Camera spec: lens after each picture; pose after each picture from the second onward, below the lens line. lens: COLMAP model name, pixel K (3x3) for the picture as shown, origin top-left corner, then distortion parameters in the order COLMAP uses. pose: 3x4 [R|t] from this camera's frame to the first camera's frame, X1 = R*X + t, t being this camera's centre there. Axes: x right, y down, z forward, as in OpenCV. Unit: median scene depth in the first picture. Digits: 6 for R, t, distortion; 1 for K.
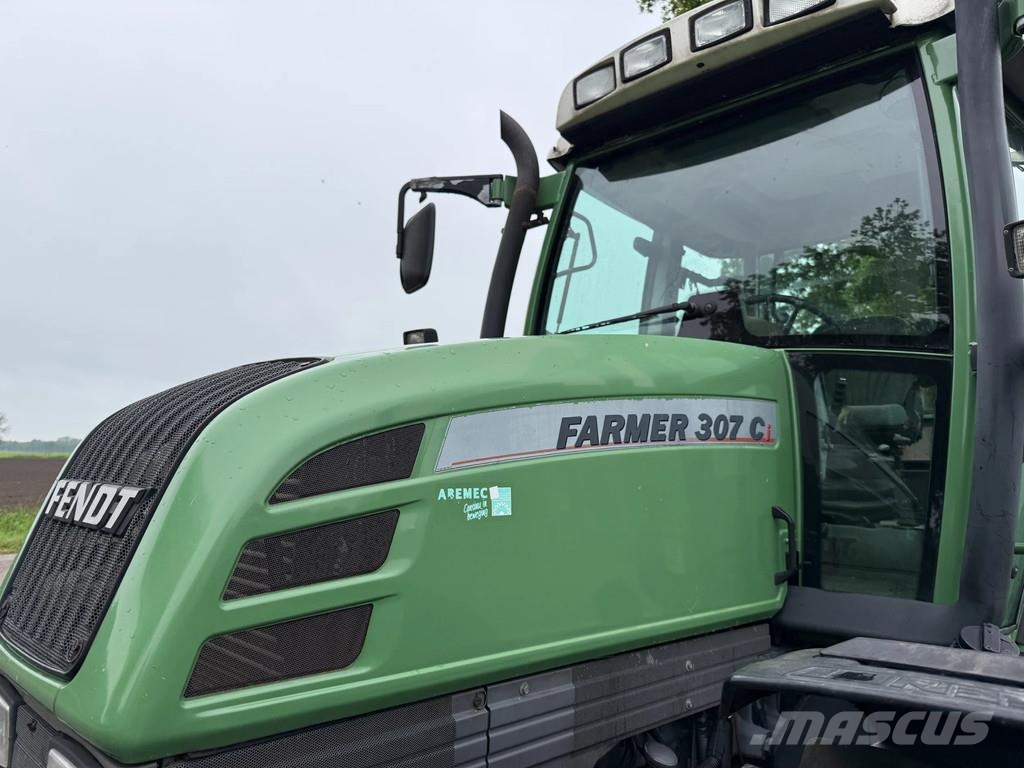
lens RADIAL K [[719.2, 0, 508.2], [0, 719.2, 379.0], [0, 0, 1]] dist [0.059525, -0.000307]
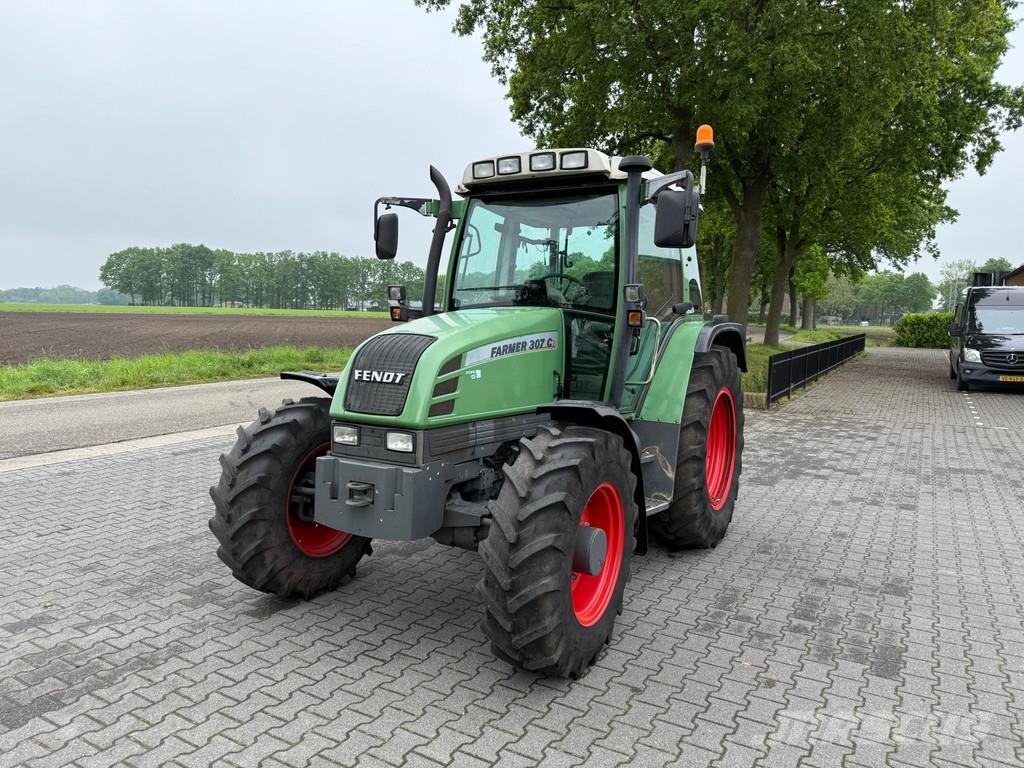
lens RADIAL K [[725.5, 0, 506.6], [0, 725.5, 380.9], [0, 0, 1]] dist [0.025505, -0.030428]
pose [[0.969235, -0.022934, 0.245066, -0.371203], [-0.028613, 0.978400, 0.204729, -0.263378], [-0.244468, -0.205443, 0.947644, -1.204593]]
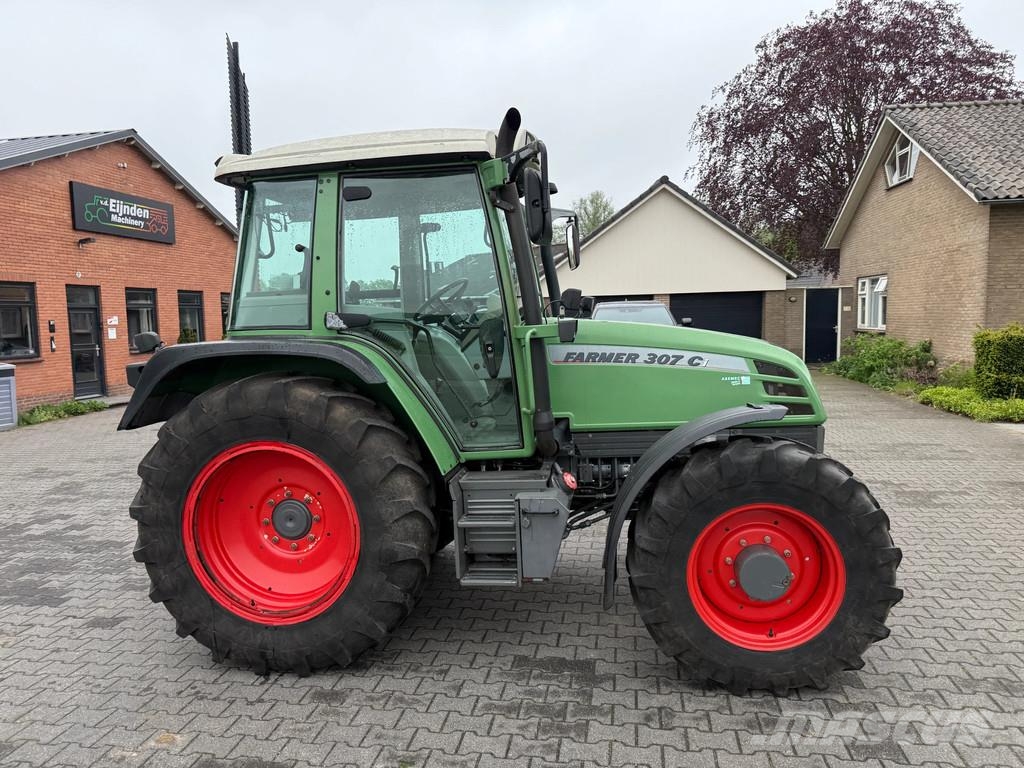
lens RADIAL K [[722.9, 0, 505.8], [0, 722.9, 393.8], [0, 0, 1]] dist [0.024880, -0.029381]
pose [[-0.576809, -0.091266, 0.811765, -1.339165], [-0.077820, 0.995359, 0.056611, 0.071102], [-0.813164, -0.030518, -0.581234, 2.147762]]
